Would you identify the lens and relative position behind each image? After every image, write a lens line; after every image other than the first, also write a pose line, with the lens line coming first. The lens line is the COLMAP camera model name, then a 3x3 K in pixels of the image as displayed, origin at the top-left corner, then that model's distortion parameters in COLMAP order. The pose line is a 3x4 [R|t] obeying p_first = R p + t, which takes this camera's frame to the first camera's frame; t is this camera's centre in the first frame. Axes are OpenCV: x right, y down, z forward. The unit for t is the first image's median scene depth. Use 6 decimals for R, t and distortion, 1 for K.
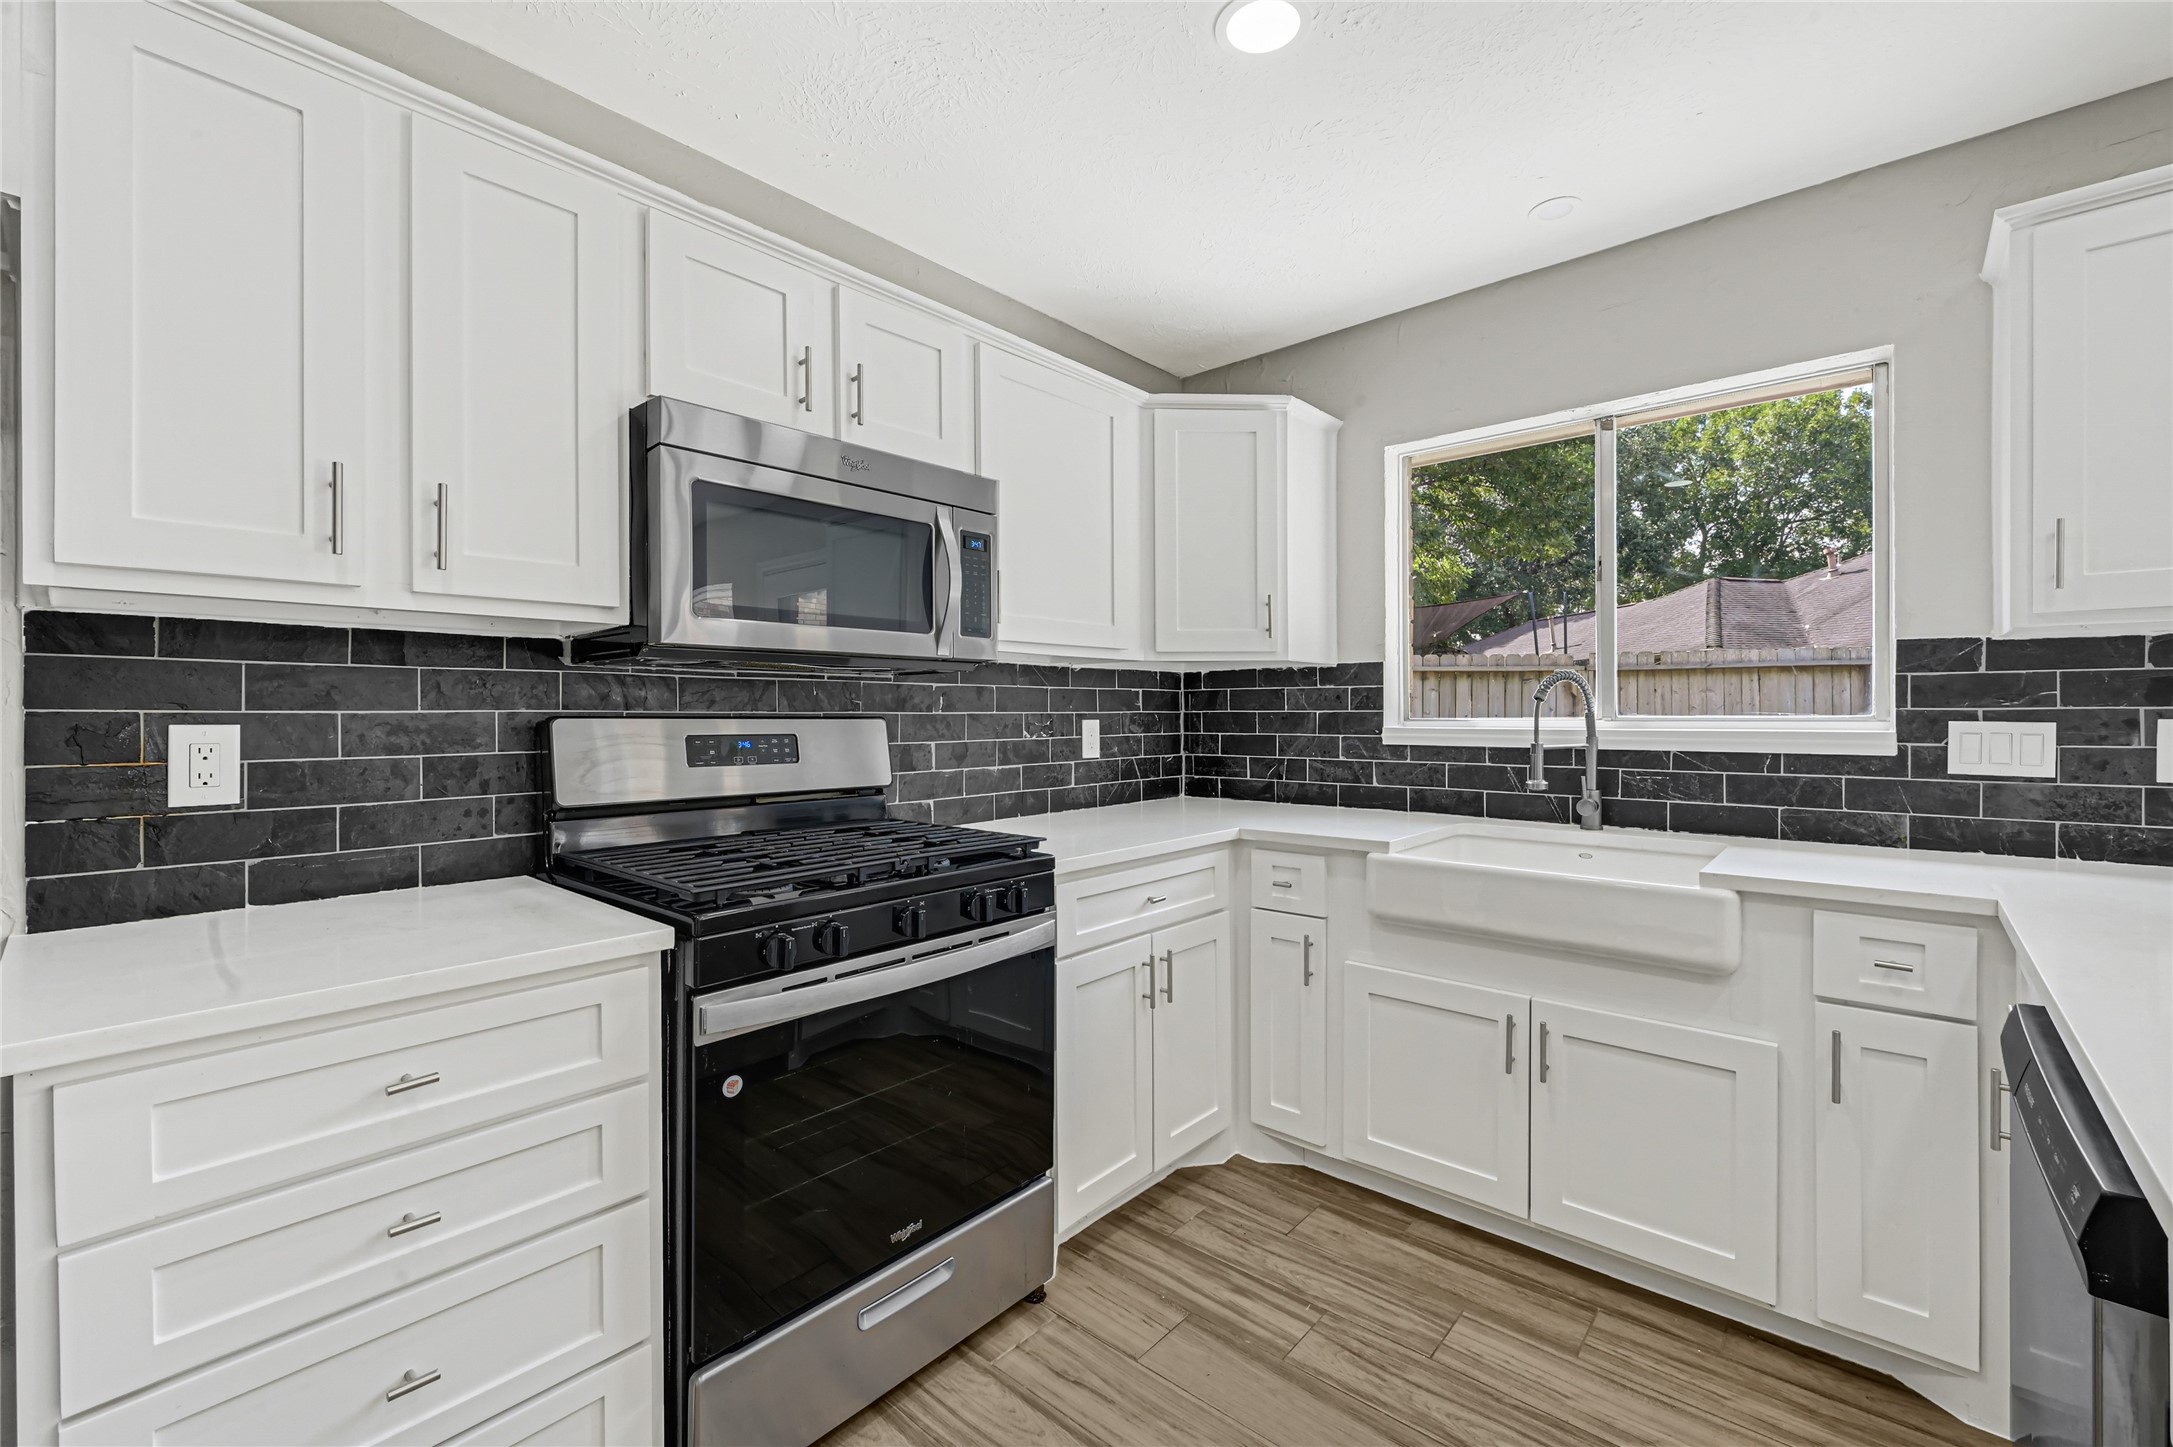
lens RADIAL K [[914.5, 0, 1069.6], [0, 914.5, 726.4], [0, 0, 1]] dist [0.004650, 0.000069]
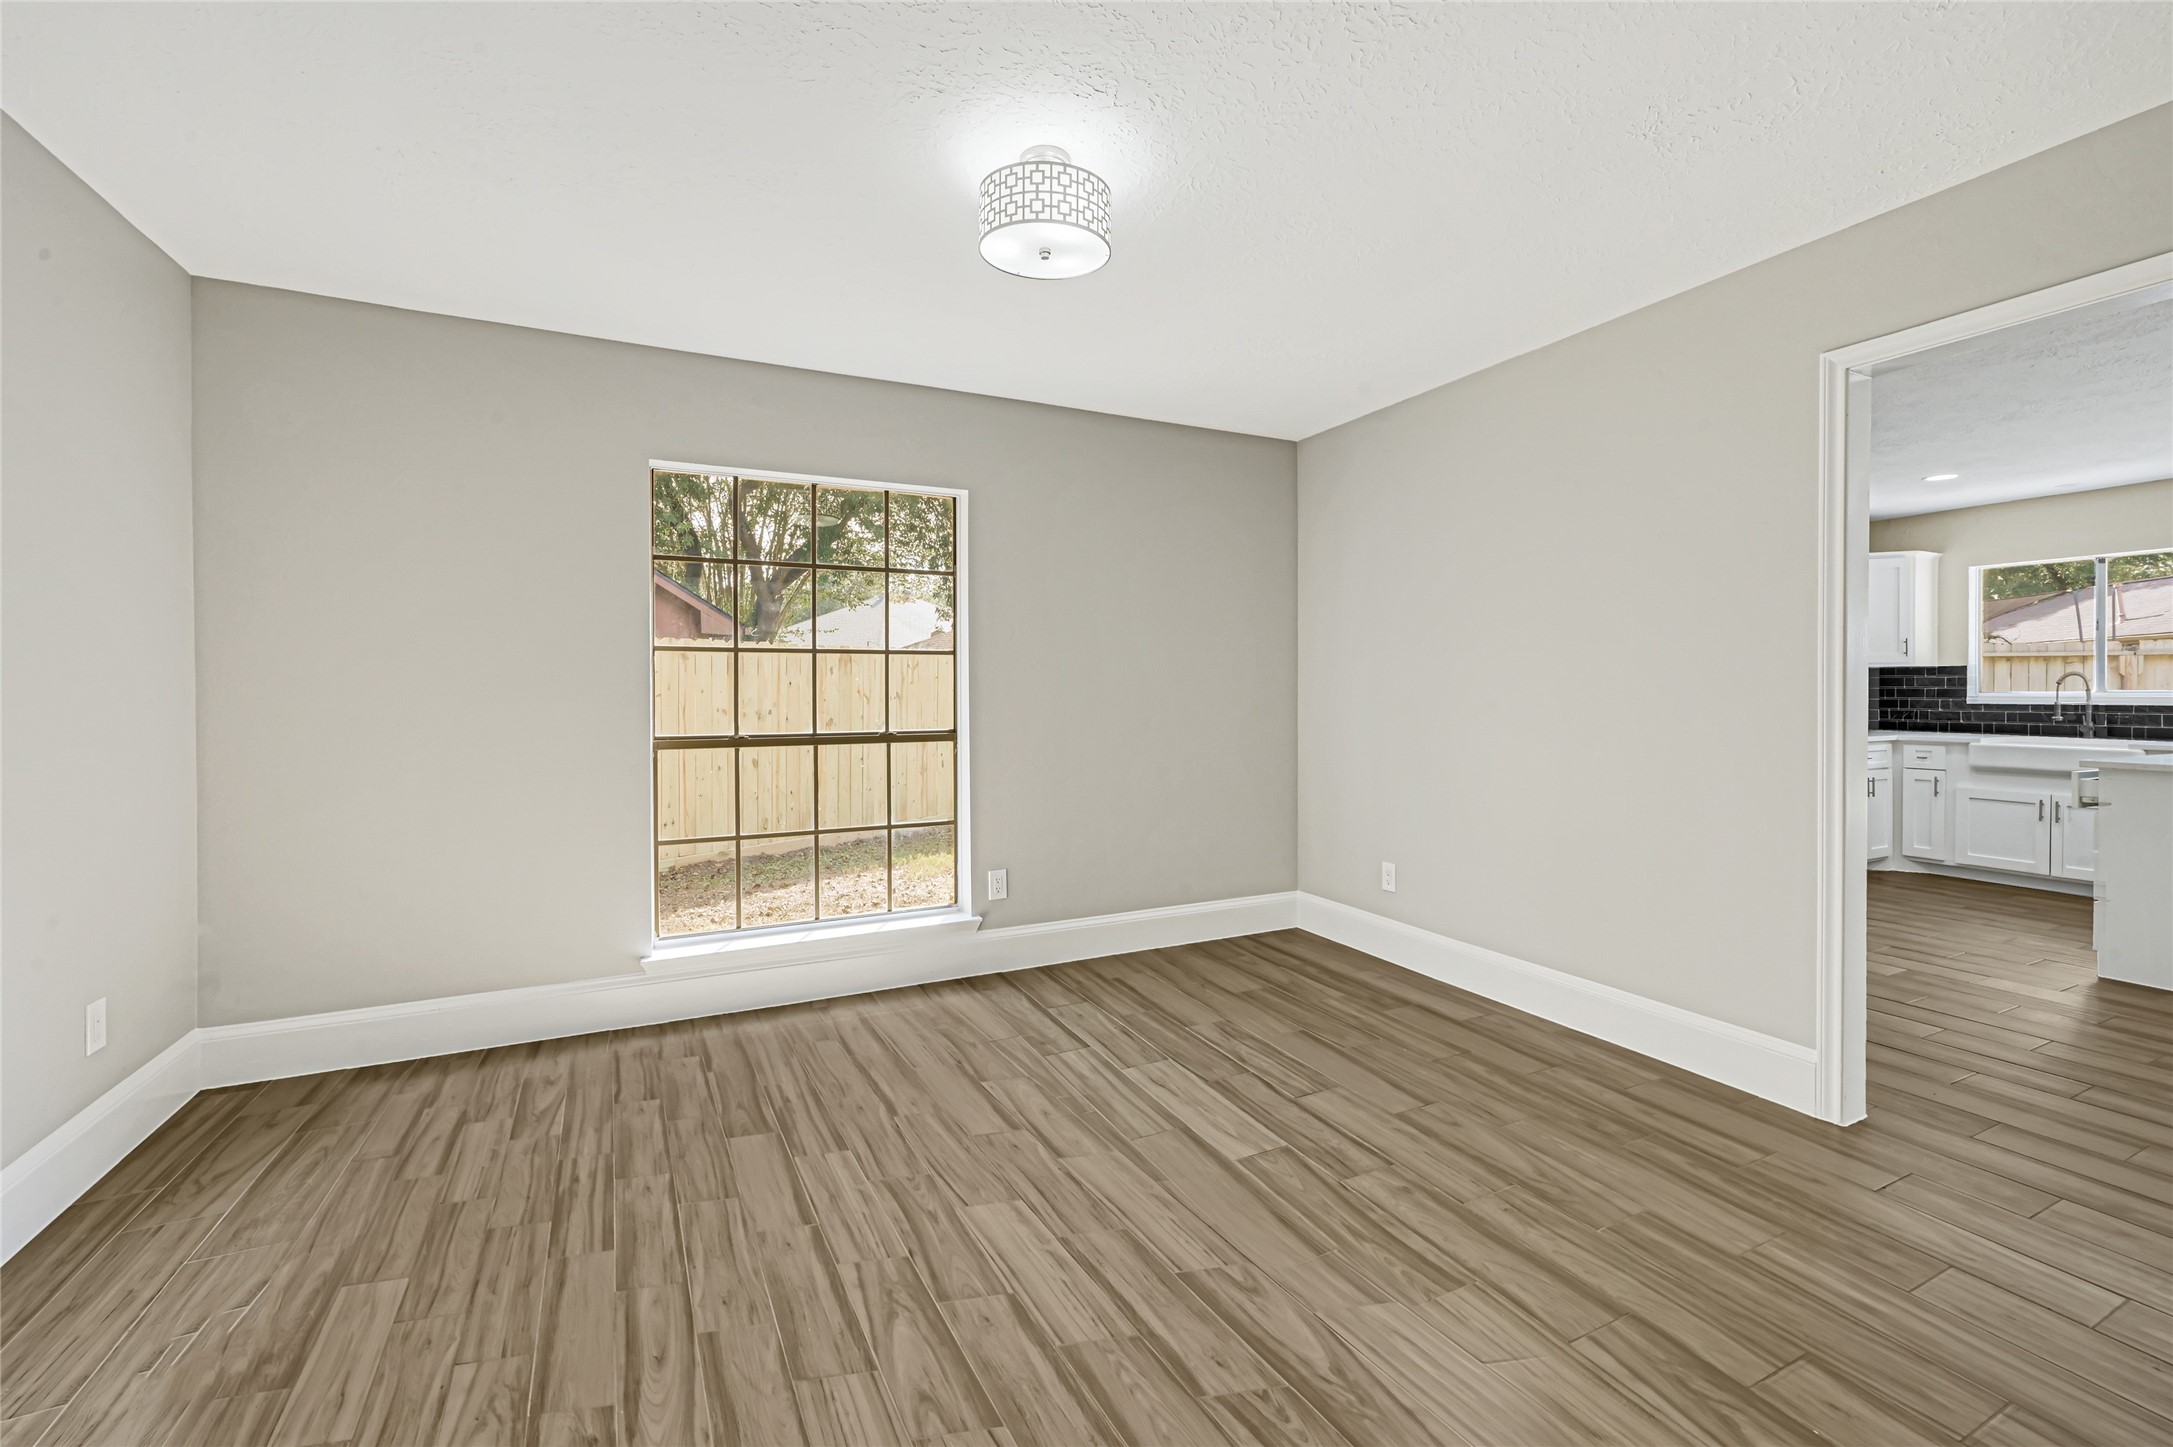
lens RADIAL K [[914.5, 0, 1080.2], [0, 914.5, 713.2], [0, 0, 1]] dist [0.004650, 0.000069]
pose [[0.936520, 0.010021, -0.350472, -1.039360], [-0.007313, 0.999932, 0.009048, 0.046544], [0.350539, -0.005910, 0.936530, -2.143825]]
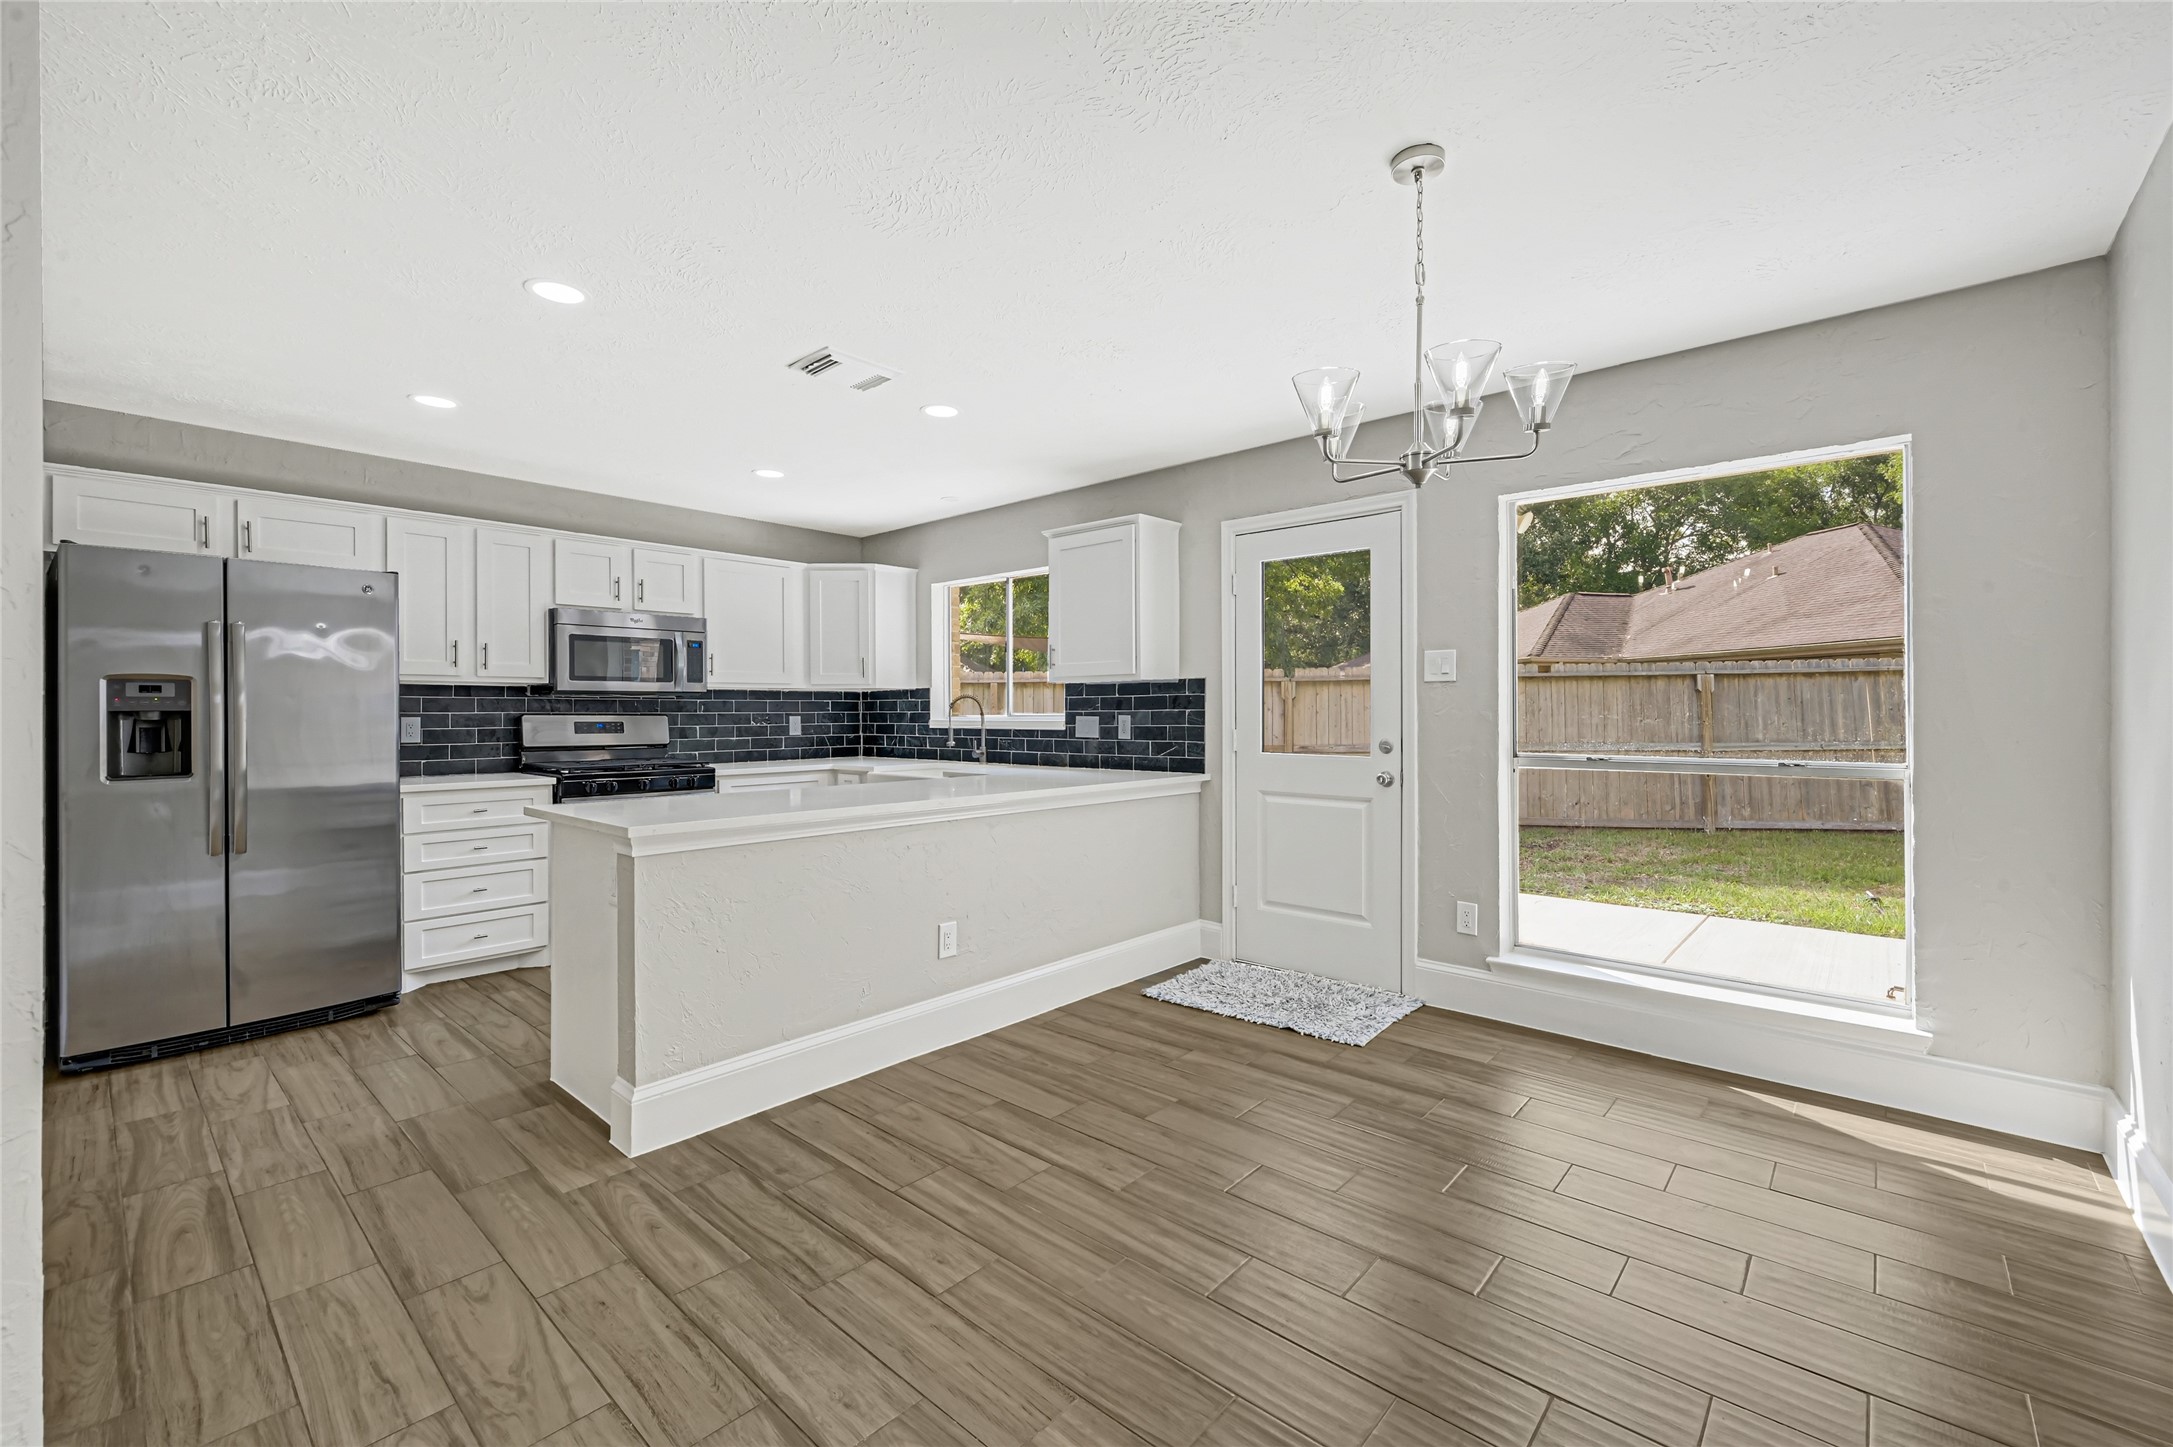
lens RADIAL K [[914.5, 0, 1070.0], [0, 914.5, 720.5], [0, 0, 1]] dist [0.004650, 0.000069]
pose [[0.999995, -0.000445, 0.003158, 0.793235], [0.000460, 0.999988, -0.004817, 0.015541], [-0.003156, 0.004818, 0.999983, -1.300195]]
